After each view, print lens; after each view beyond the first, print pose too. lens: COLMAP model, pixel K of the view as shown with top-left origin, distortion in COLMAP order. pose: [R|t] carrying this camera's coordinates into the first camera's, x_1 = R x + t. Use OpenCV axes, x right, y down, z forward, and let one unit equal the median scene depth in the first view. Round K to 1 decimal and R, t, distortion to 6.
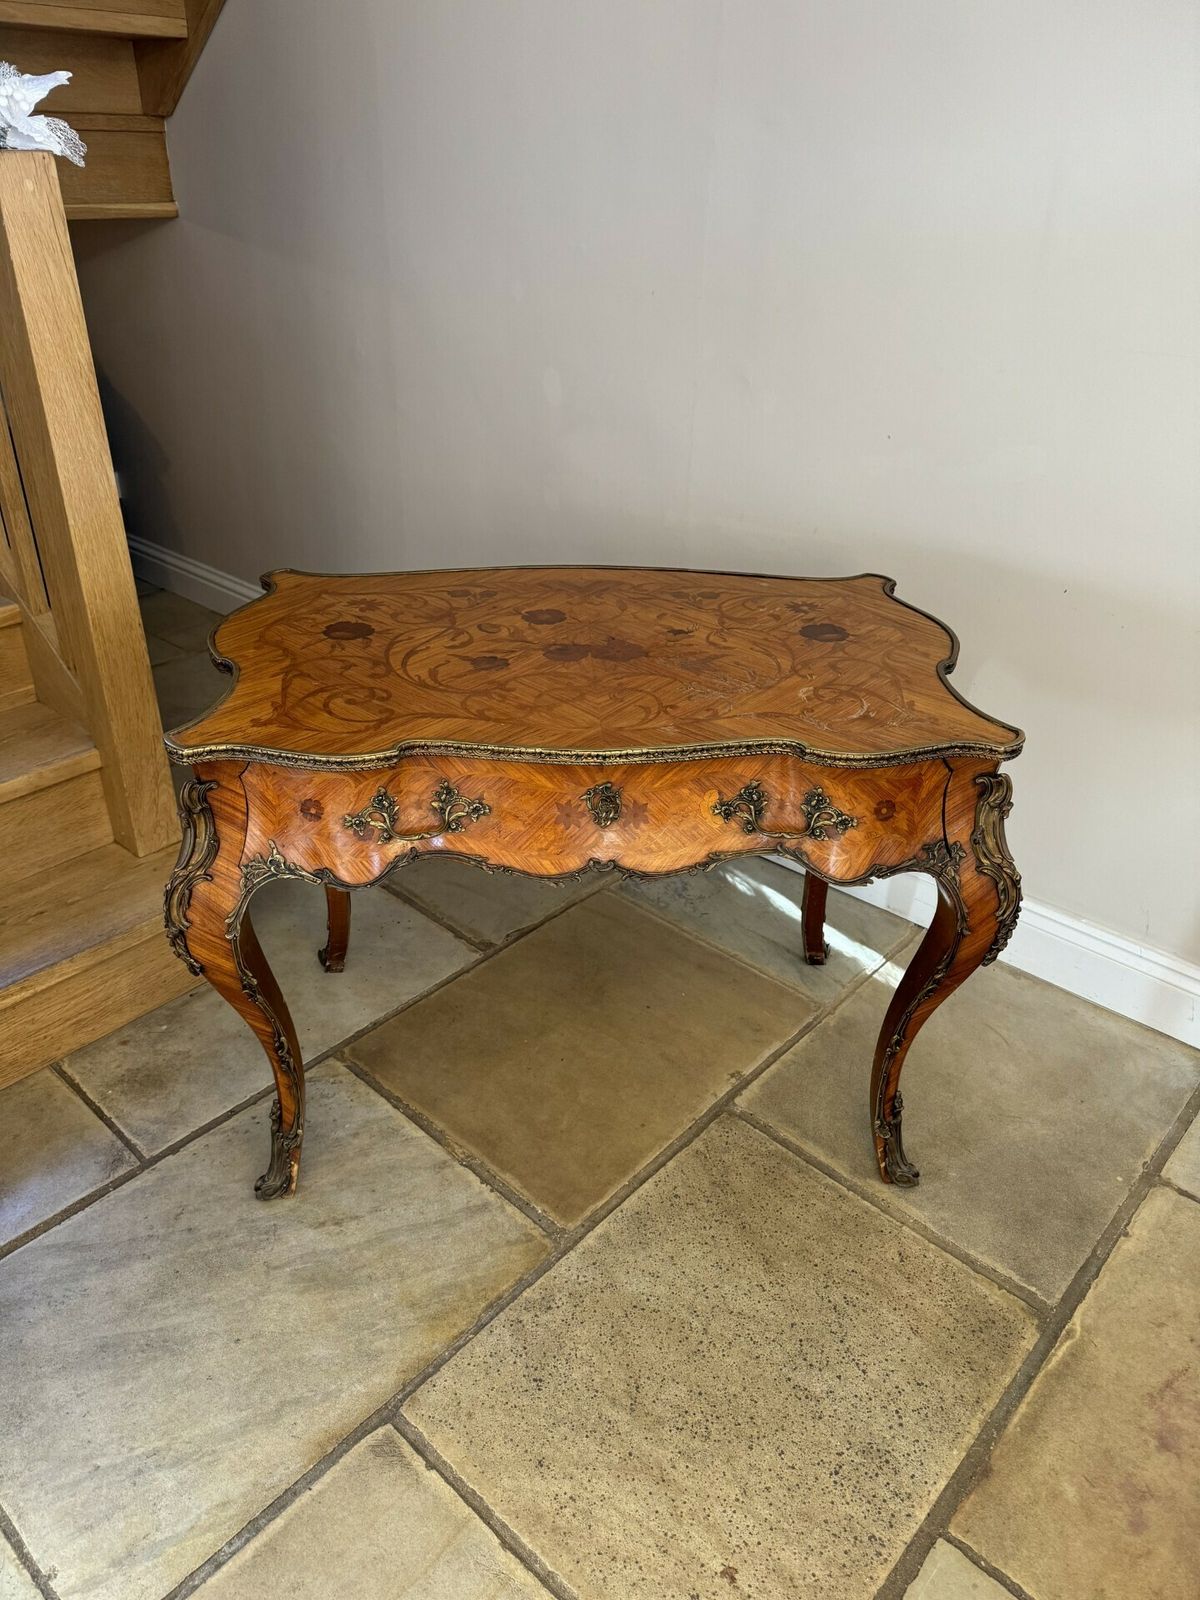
lens RADIAL K [[1103.7, 0, 603.1], [0, 1103.7, 791.2], [0, 0, 1]] dist [0.014242, -0.017466]
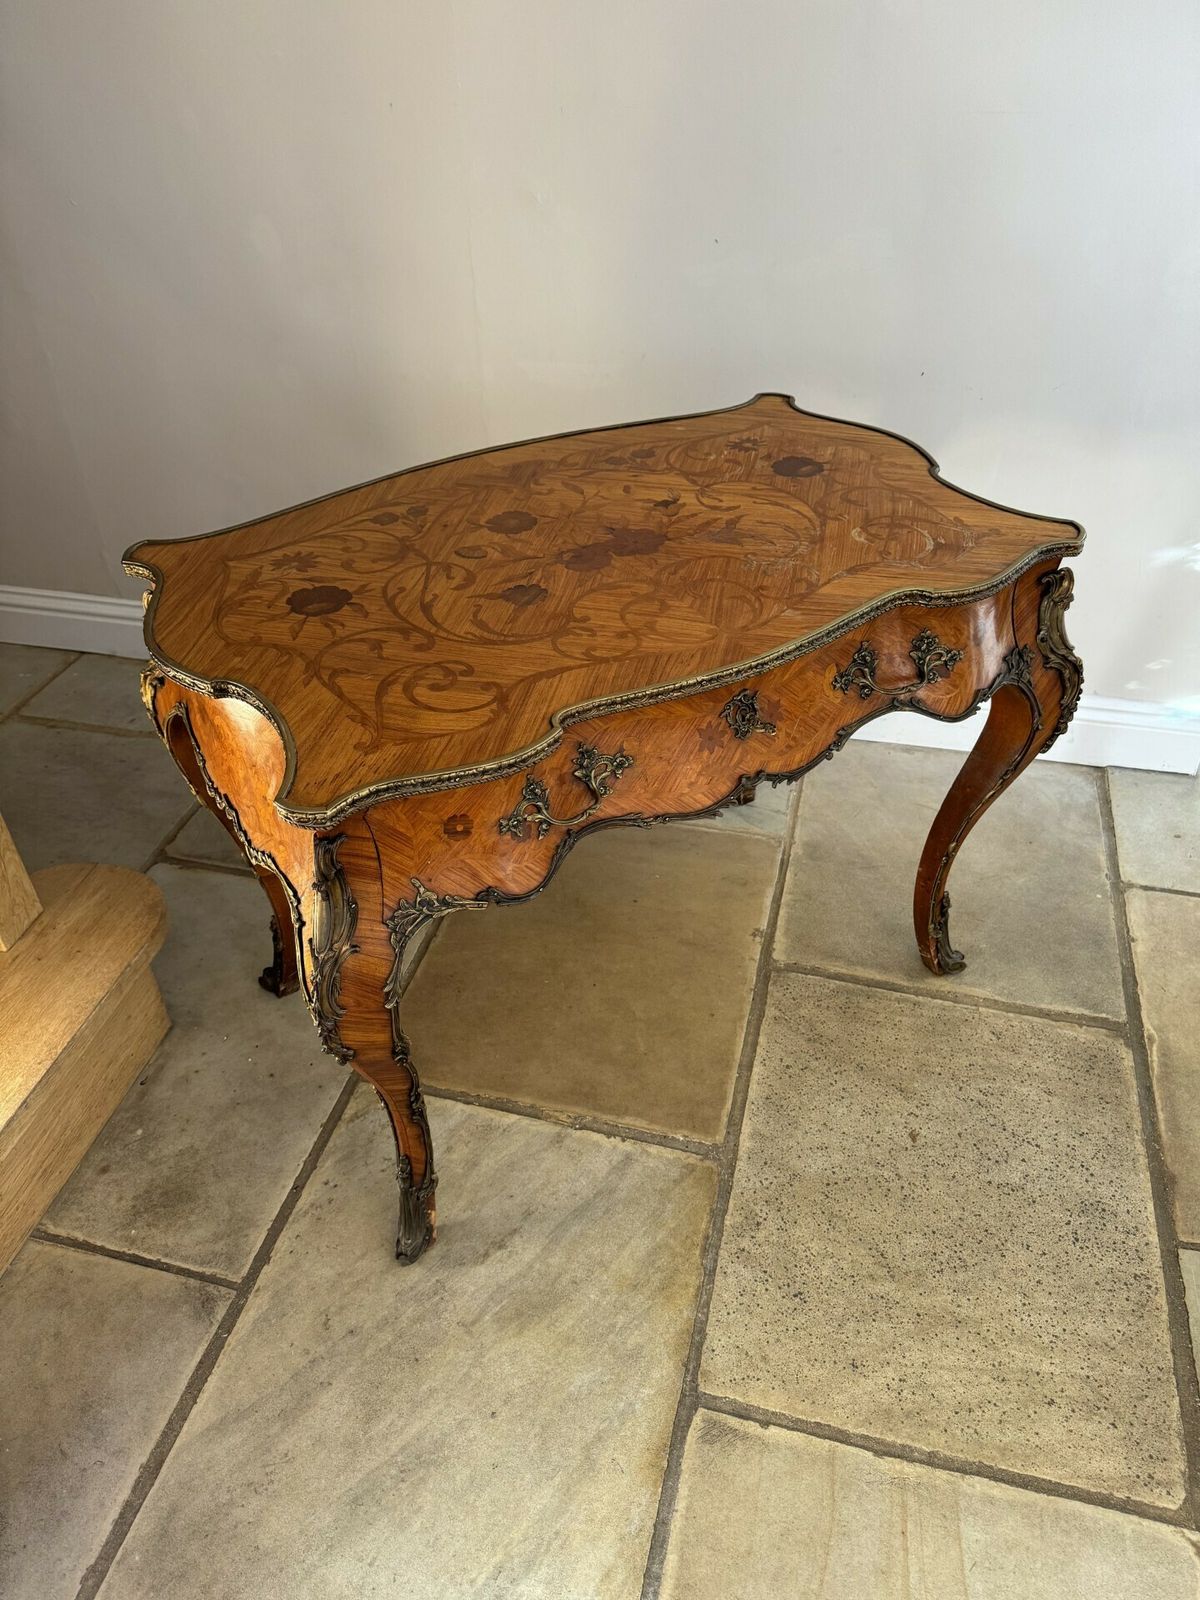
lens RADIAL K [[1105.2, 0, 589.8], [0, 1105.2, 799.1], [0, 0, 1]] dist [0.022009, -0.031138]
pose [[0.887291, -0.320147, 0.331993, -0.375071], [0.265138, 0.943069, 0.200806, -0.118766], [-0.377380, -0.090150, 0.921660, 0.184602]]
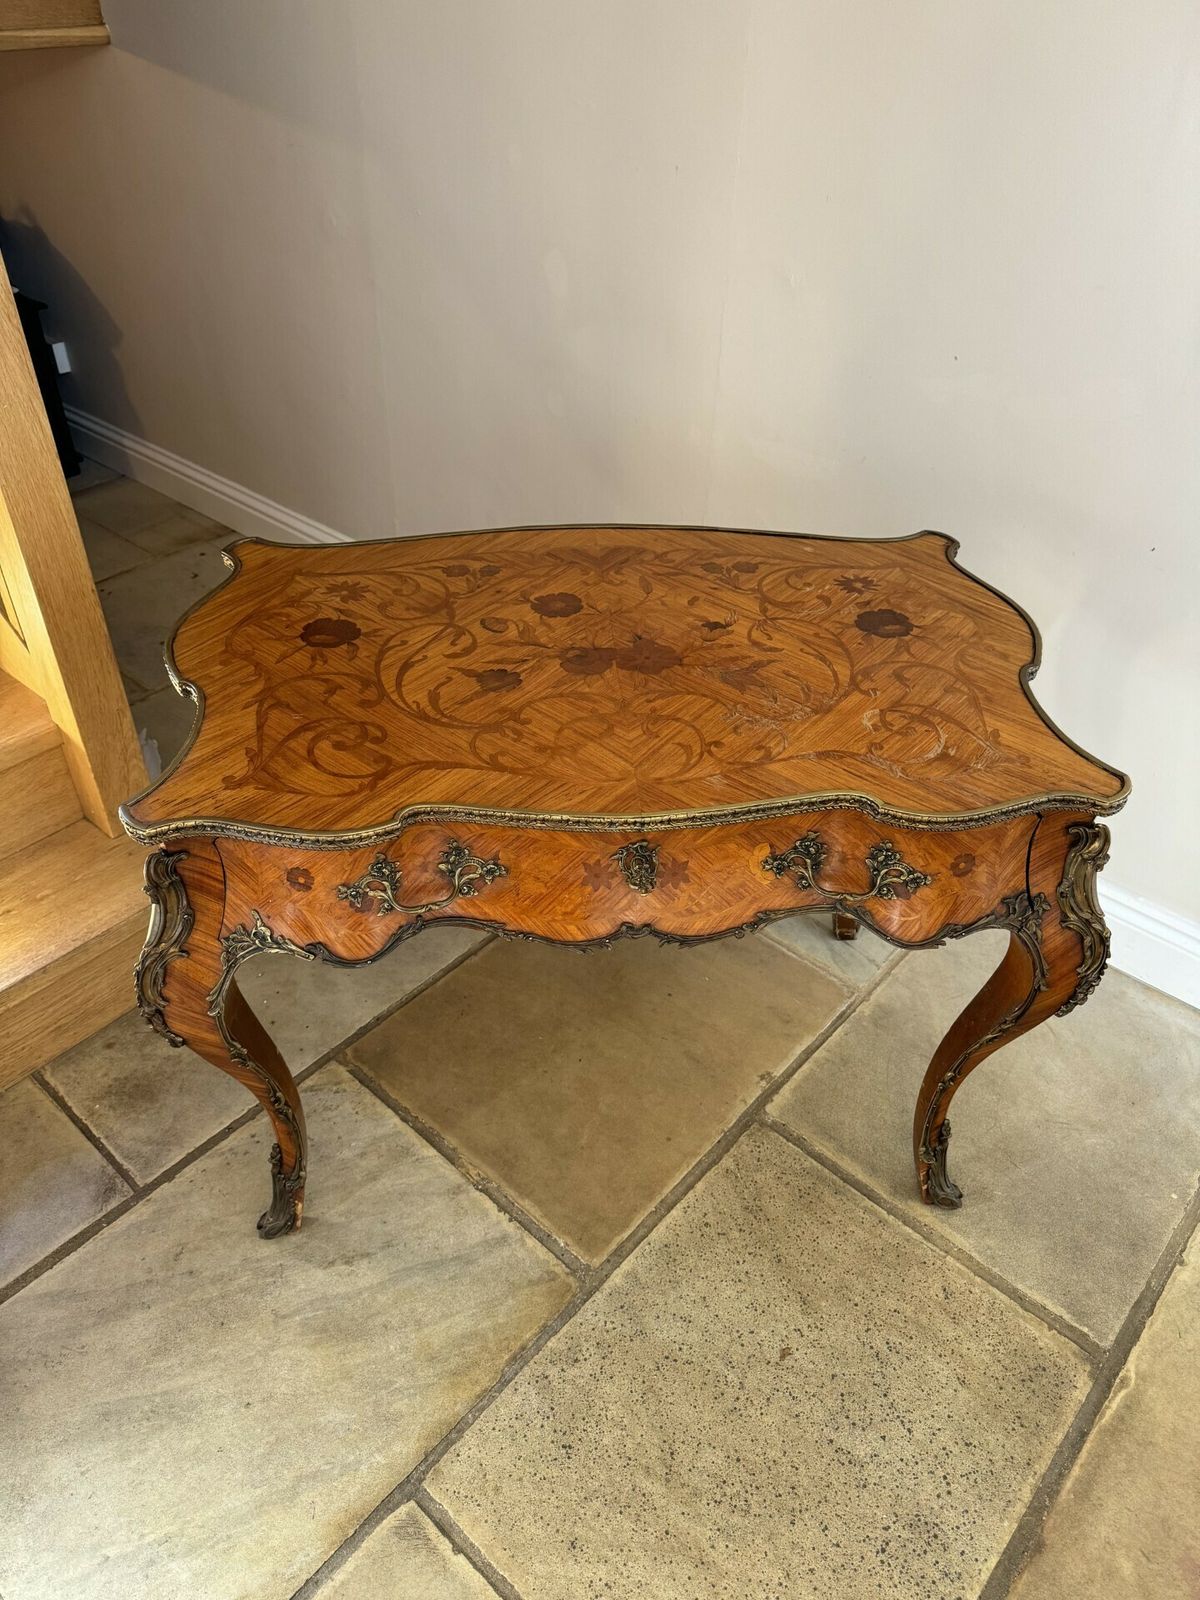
lens RADIAL K [[1109.5, 0, 599.9], [0, 1109.5, 794.7], [0, 0, 1]] dist [0.005472, -0.007798]
pose [[0.999966, -0.006482, 0.005058, -0.029298], [0.005642, 0.988453, 0.151423, -0.150686], [-0.005981, -0.151389, 0.988456, 0.131527]]
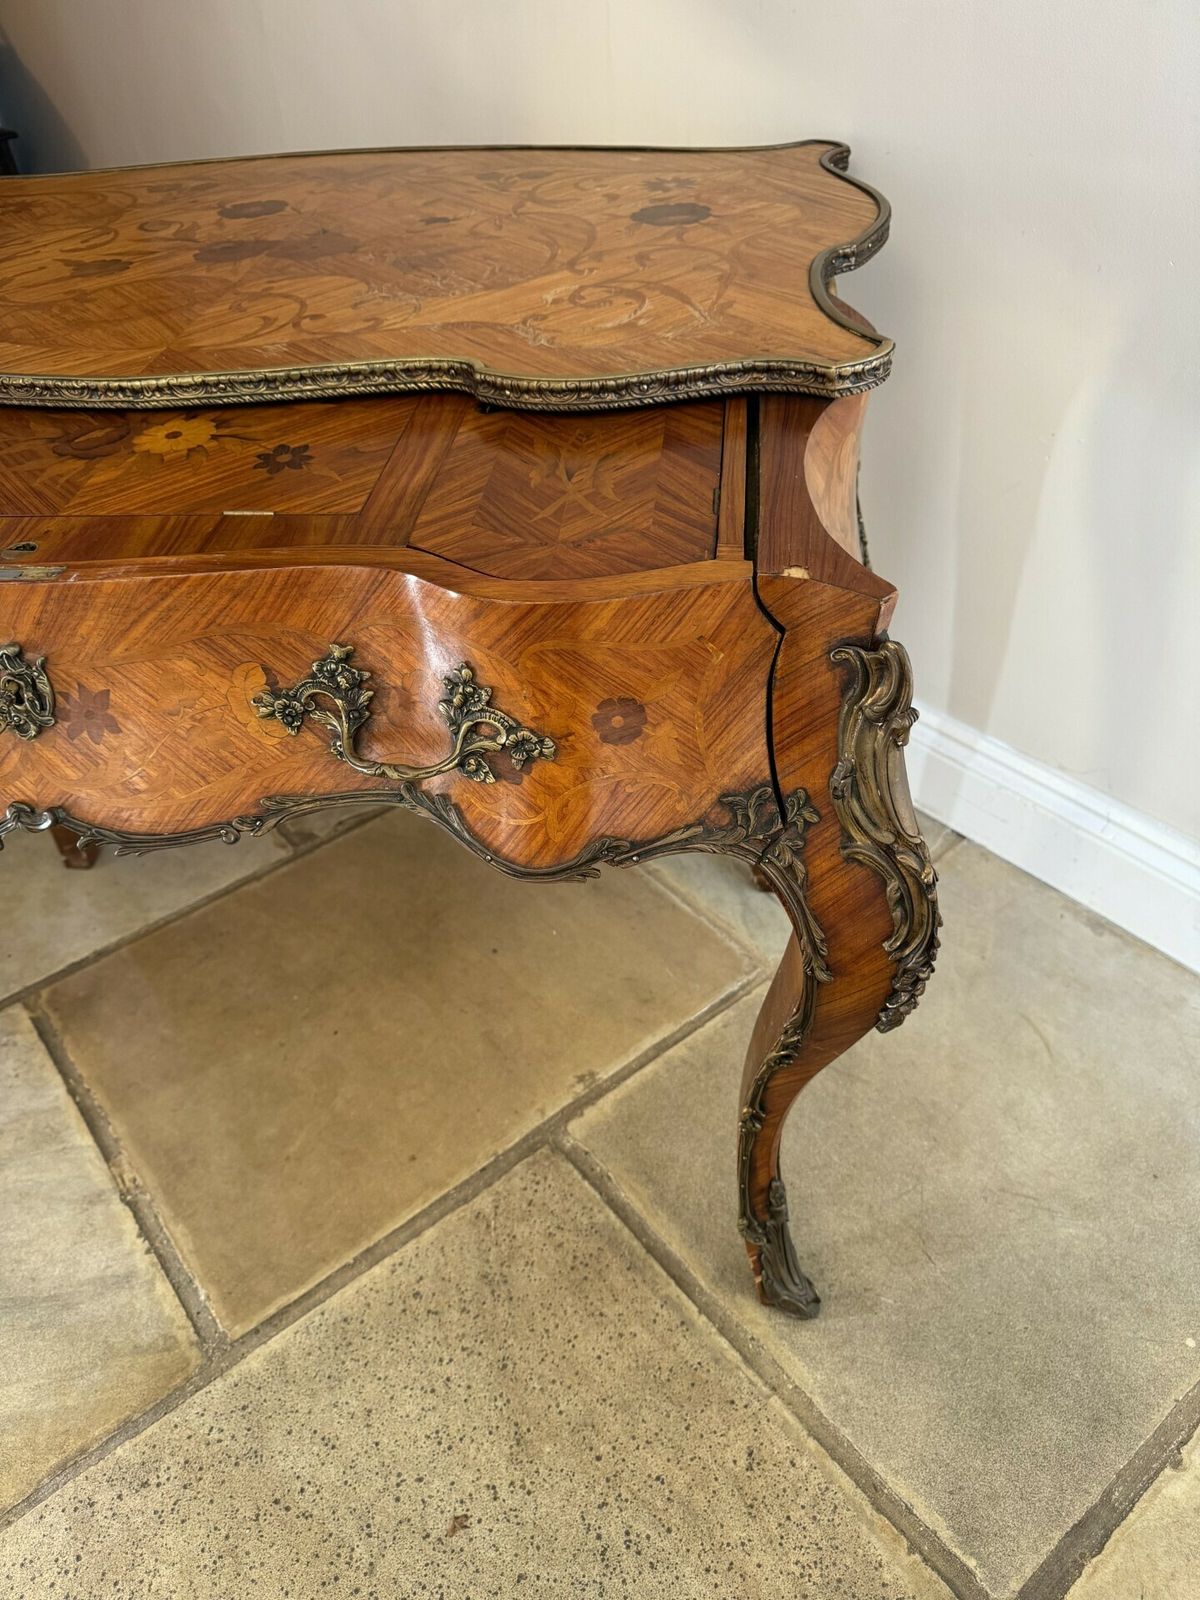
lens RADIAL K [[1118.8, 0, 598.6], [0, 1118.8, 804.0], [0, 0, 1]] dist [-0.003459, -0.004657]
pose [[0.983695, 0.043890, -0.174406, 0.286877], [-0.008596, 0.980130, 0.198170, -0.032633], [0.179638, -0.193439, 0.964526, 0.502864]]
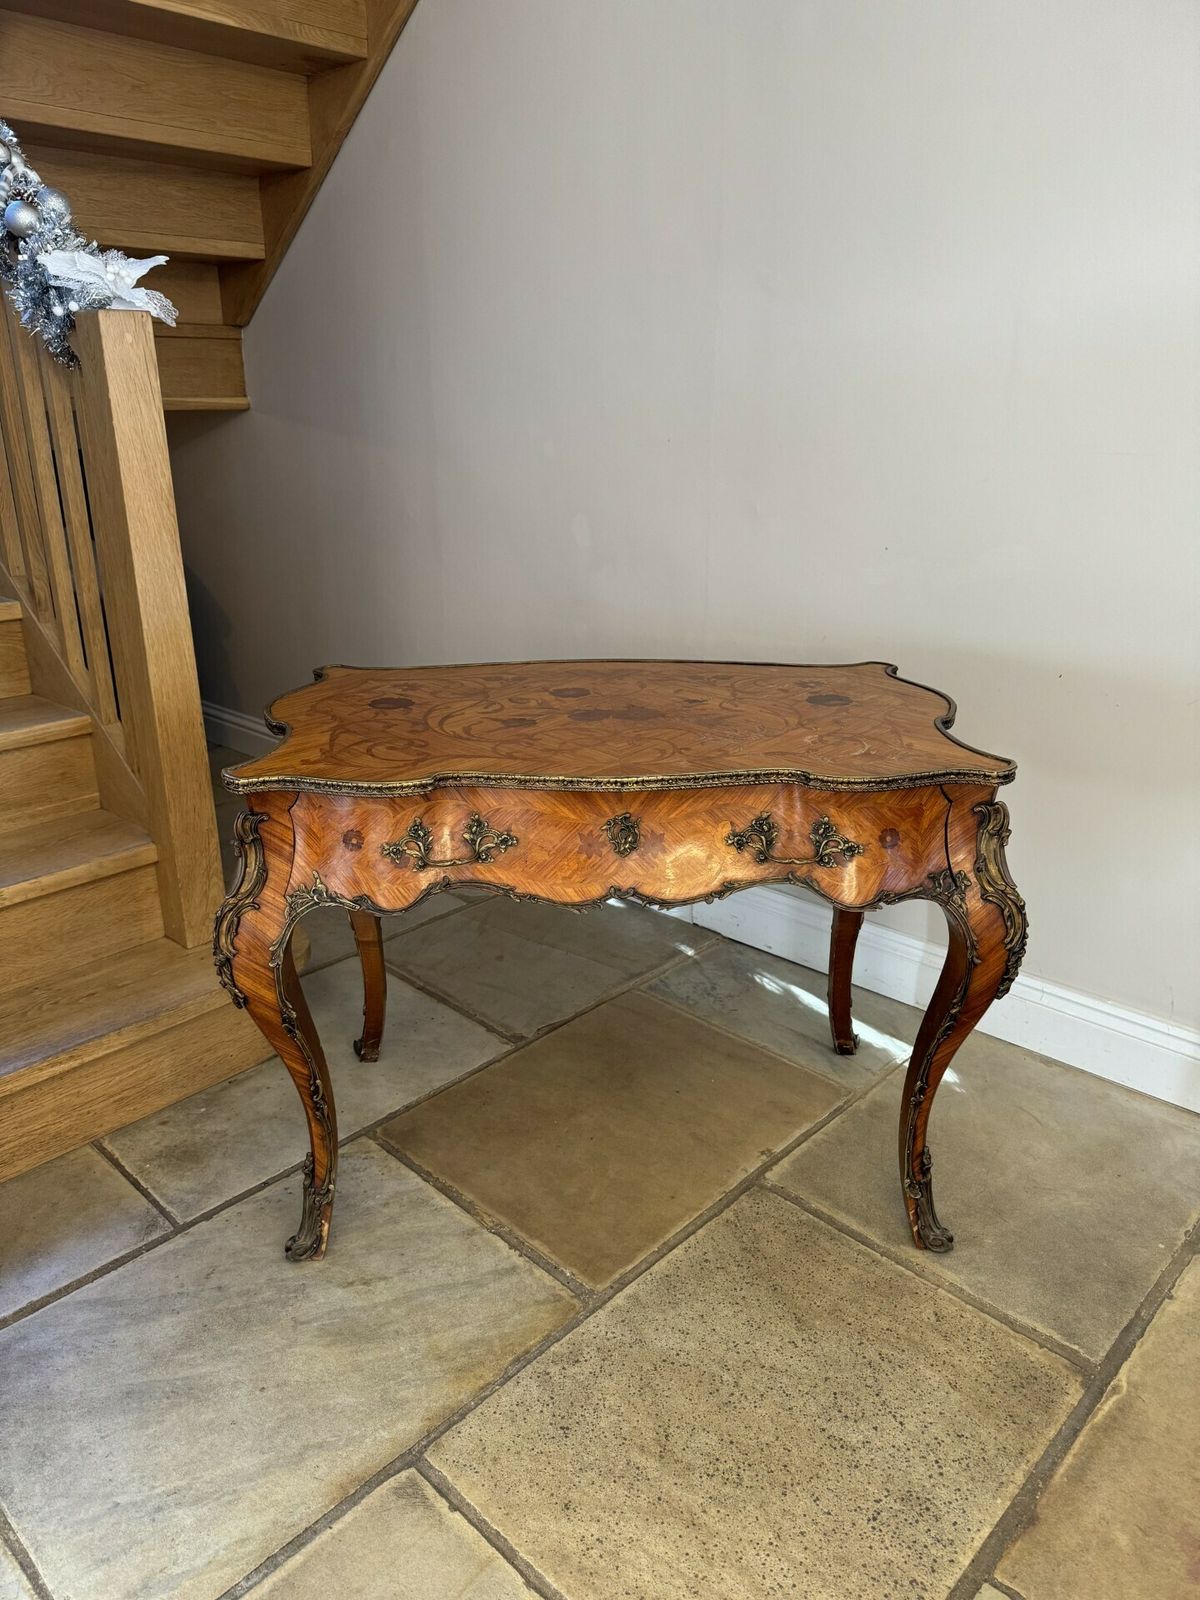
lens RADIAL K [[1105.9, 0, 604.1], [0, 1105.9, 797.4], [0, 0, 1]] dist [0.002463, -0.004322]
pose [[0.999313, -0.015273, -0.033755, 0.015835], [0.009103, 0.984368, -0.175886, 0.142852], [0.035913, 0.175458, 0.983832, -0.053384]]
